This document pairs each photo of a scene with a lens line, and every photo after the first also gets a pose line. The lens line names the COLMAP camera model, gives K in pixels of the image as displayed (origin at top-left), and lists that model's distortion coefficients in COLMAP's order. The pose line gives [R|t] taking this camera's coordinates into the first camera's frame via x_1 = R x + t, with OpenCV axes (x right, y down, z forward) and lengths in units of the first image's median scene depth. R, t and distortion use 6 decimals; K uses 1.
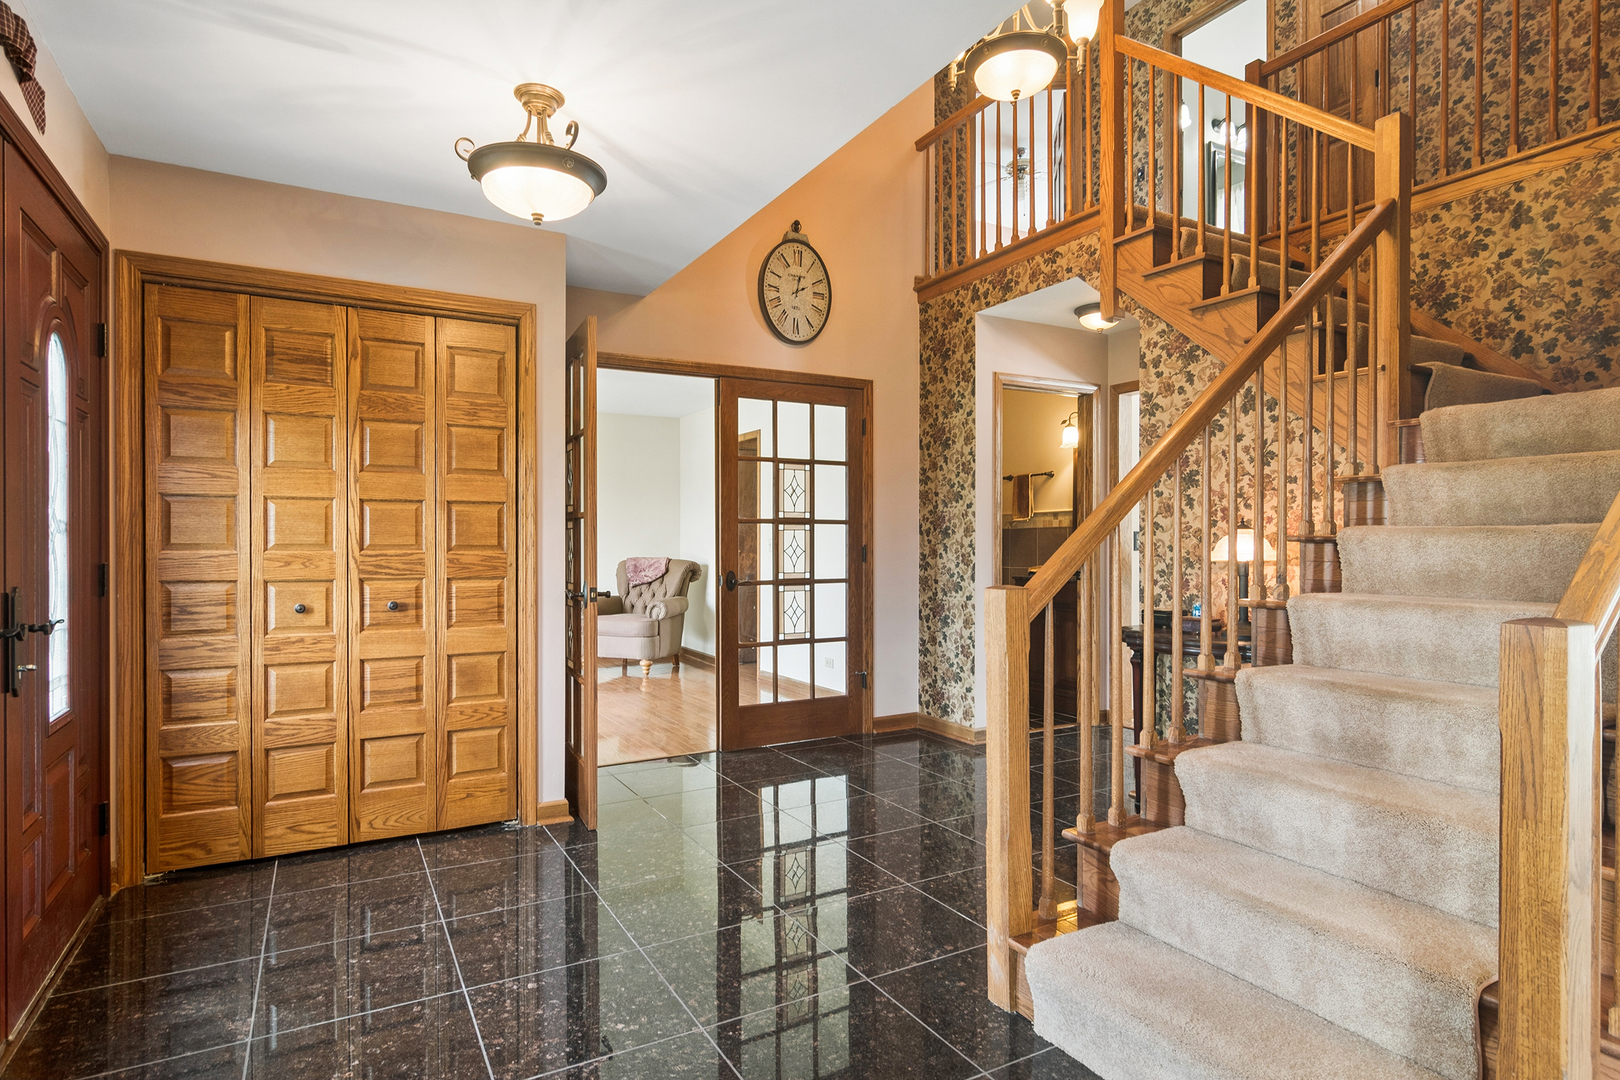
lens RADIAL K [[877.2, 0, 807.1], [0, 877.2, 547.3], [0, 0, 1]] dist [-0.001506, 0.000255]
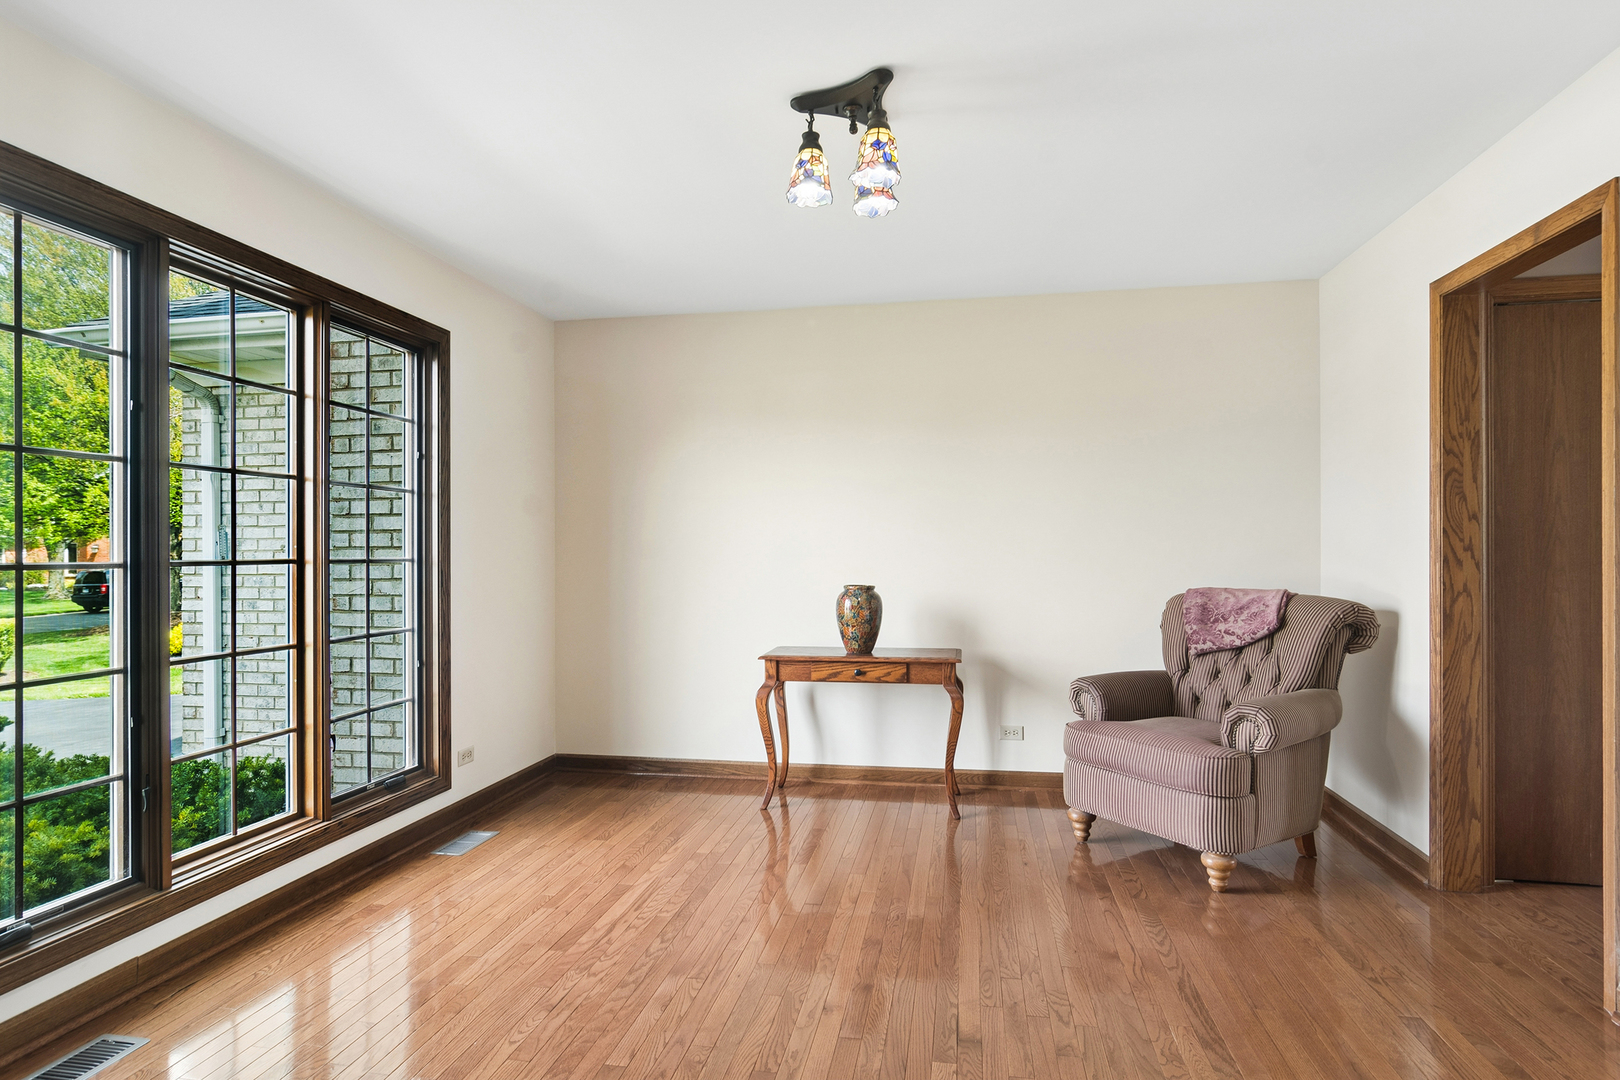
lens RADIAL K [[877.2, 0, 807.1], [0, 877.2, 547.3], [0, 0, 1]] dist [-0.001506, 0.000255]
pose [[0.773434, -0.005459, -0.633853, -0.069205], [0.001066, 0.999973, -0.007312, -0.006913], [0.633876, 0.004980, 0.773419, 0.530394]]
